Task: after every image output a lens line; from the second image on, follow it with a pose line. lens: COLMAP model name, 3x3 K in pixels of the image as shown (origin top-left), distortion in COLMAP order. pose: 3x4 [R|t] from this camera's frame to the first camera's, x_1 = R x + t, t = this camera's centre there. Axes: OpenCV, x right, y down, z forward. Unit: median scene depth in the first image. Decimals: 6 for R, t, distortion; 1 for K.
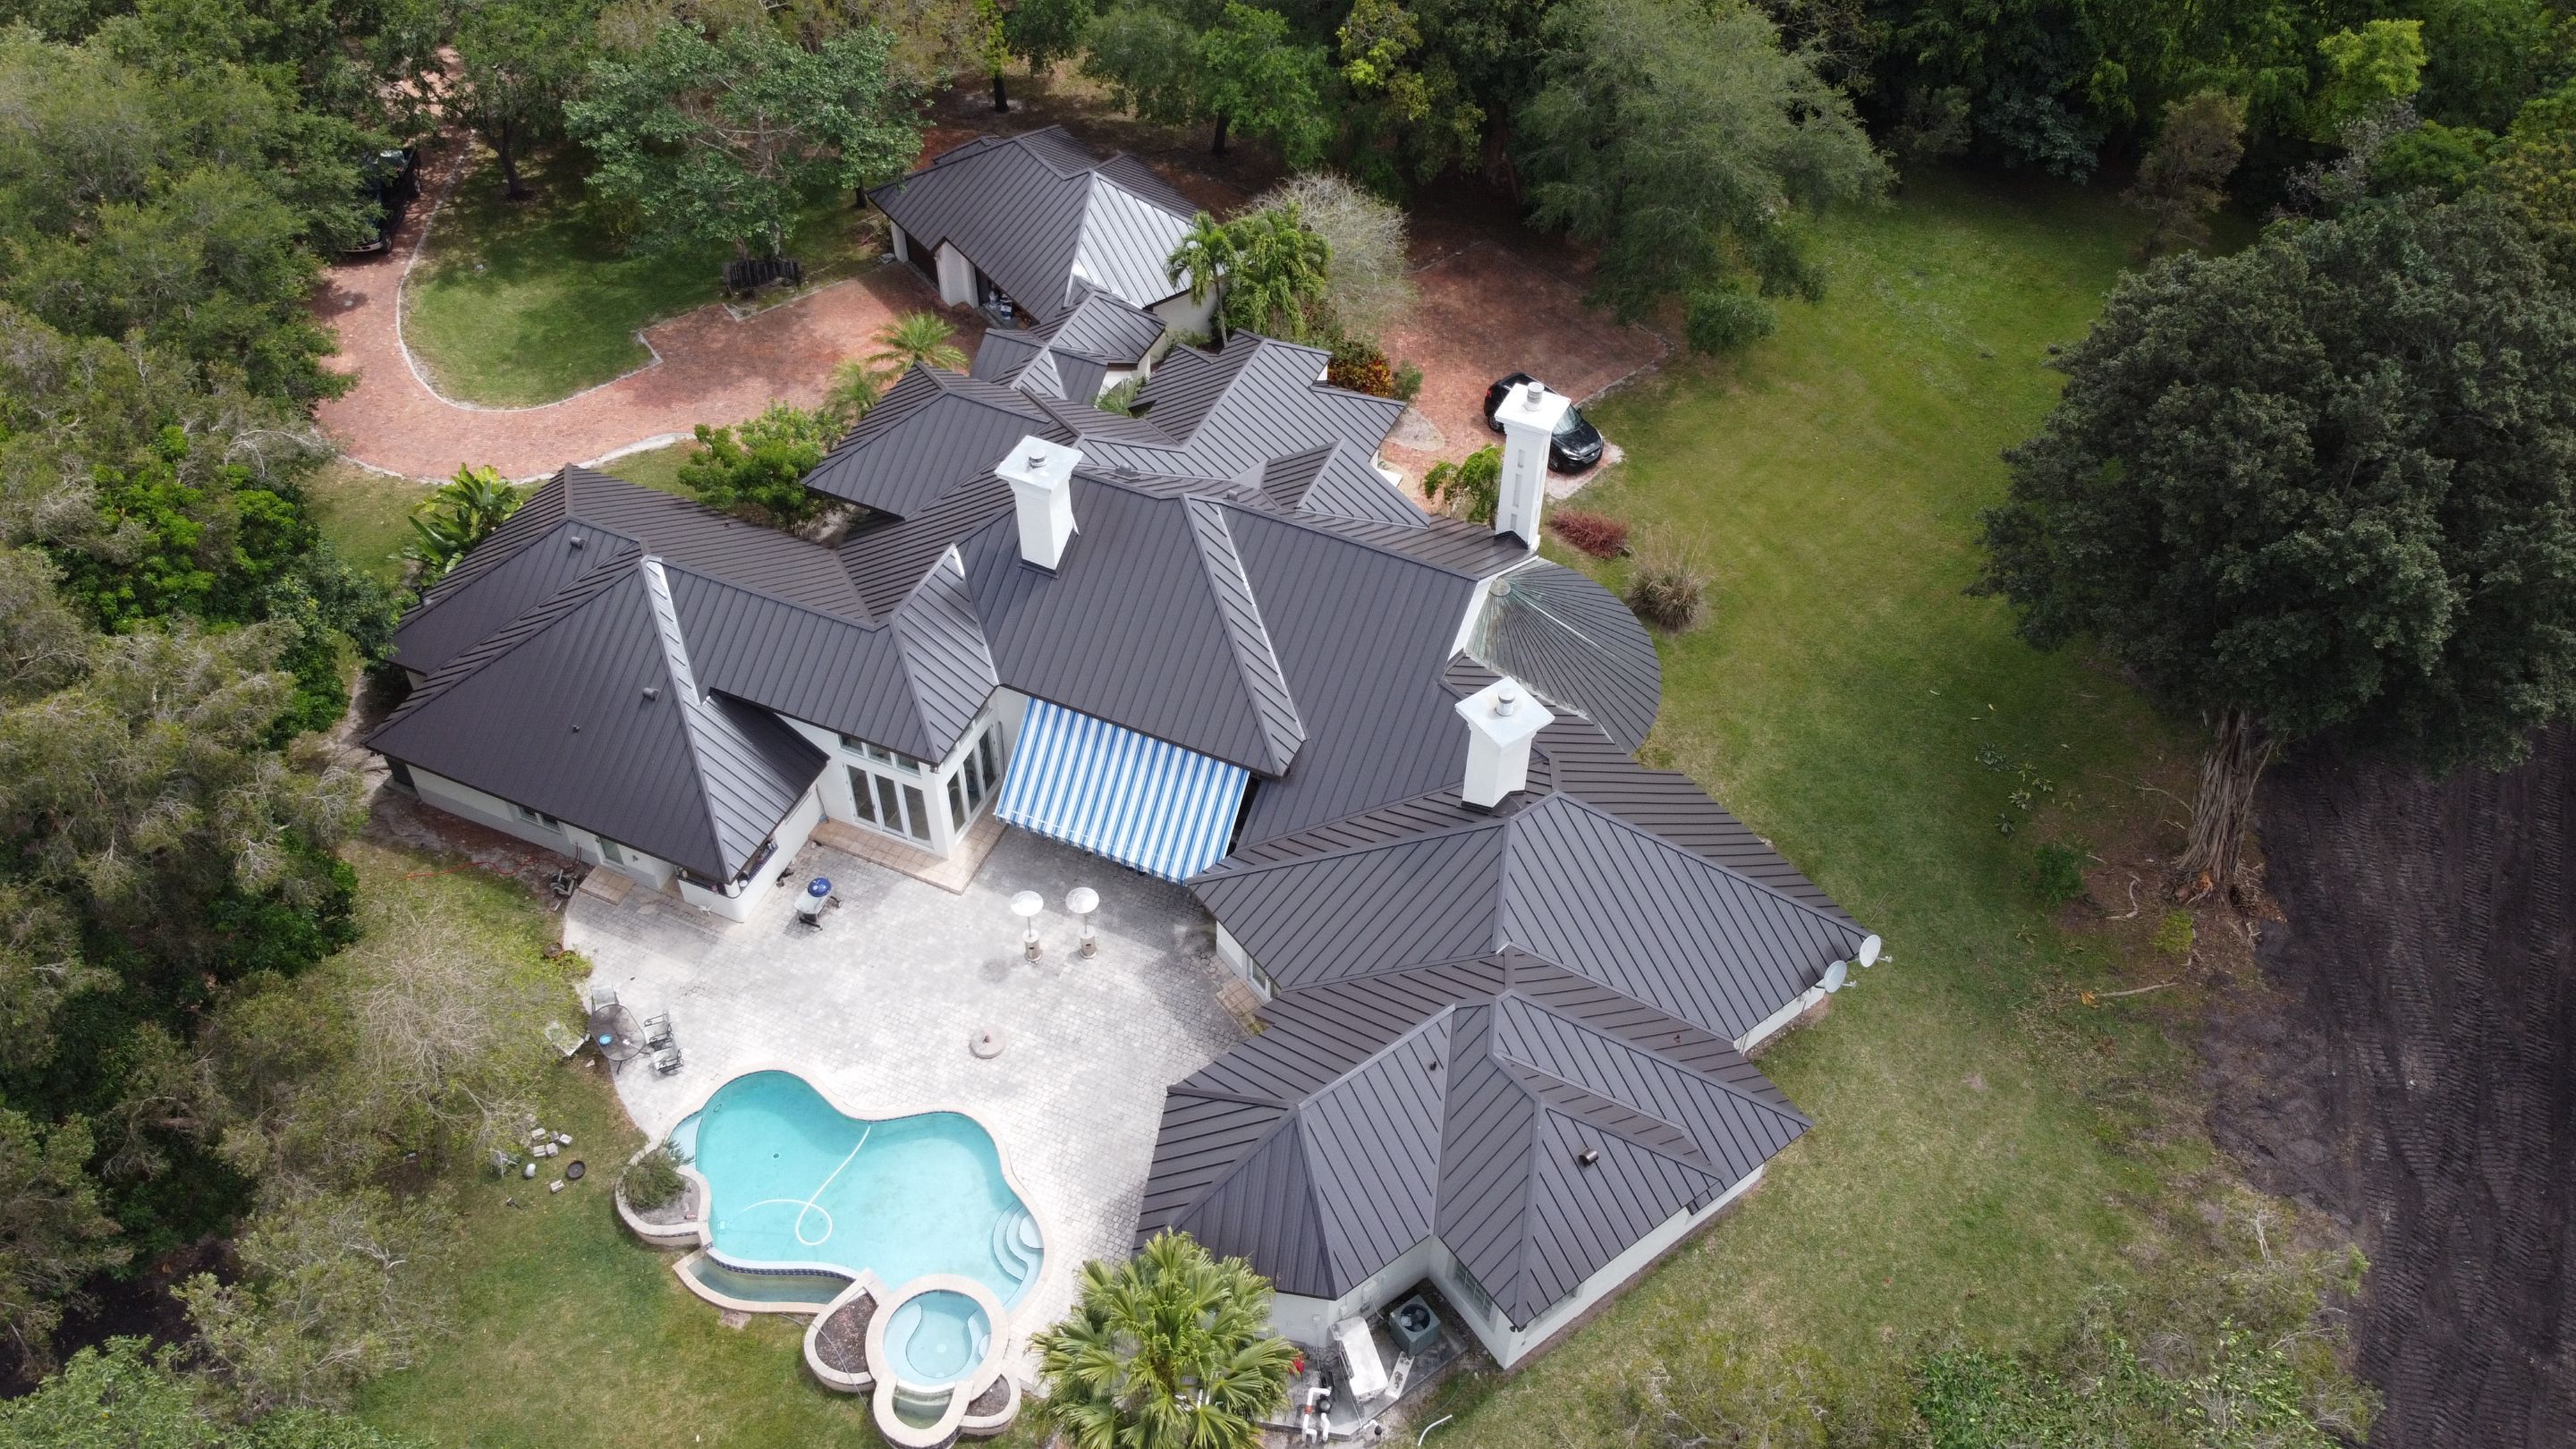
lens RADIAL K [[1946.1, 0, 1293.0], [0, 1946.1, 724.3], [0, 0, 1]] dist [0.010265, -0.015309]
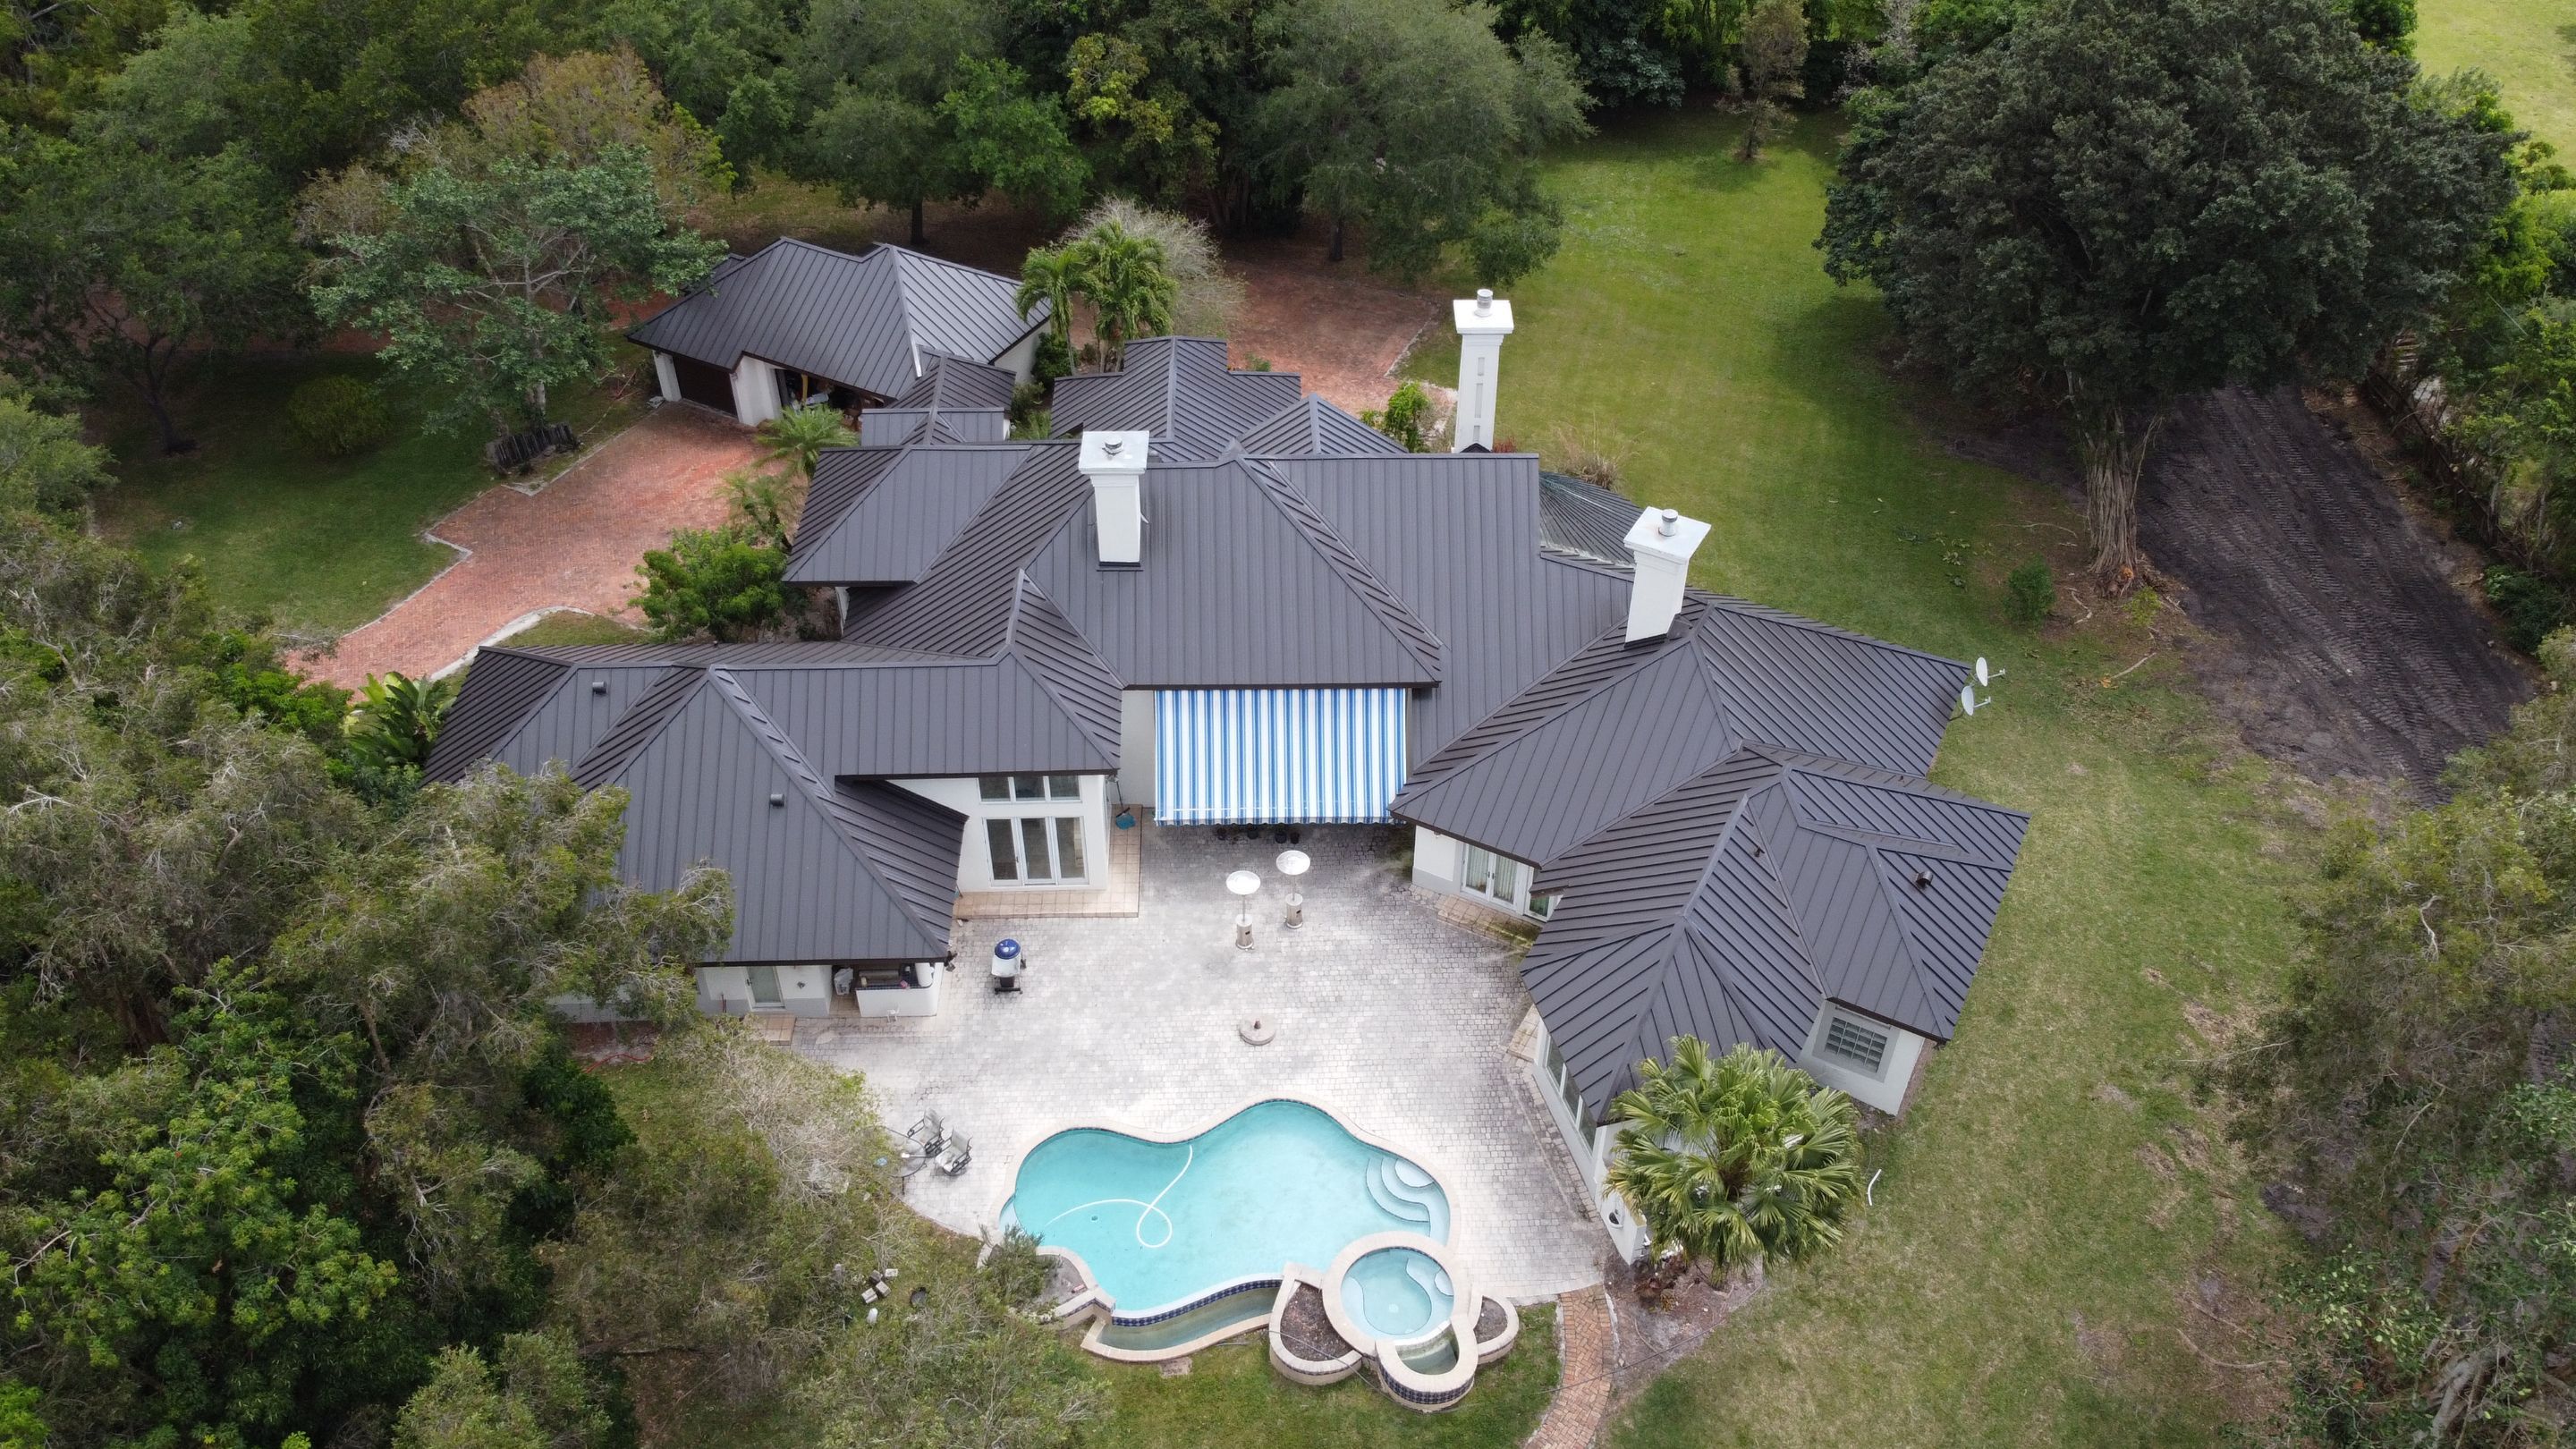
lens RADIAL K [[1946.1, 0, 1291.9], [0, 1946.1, 721.9], [0, 0, 1]] dist [0.010265, -0.015309]
pose [[0.906423, -0.283761, 0.312853, -0.376190], [0.313497, 0.948370, -0.048107, 0.067495], [-0.283049, 0.141683, 0.948583, 0.062860]]
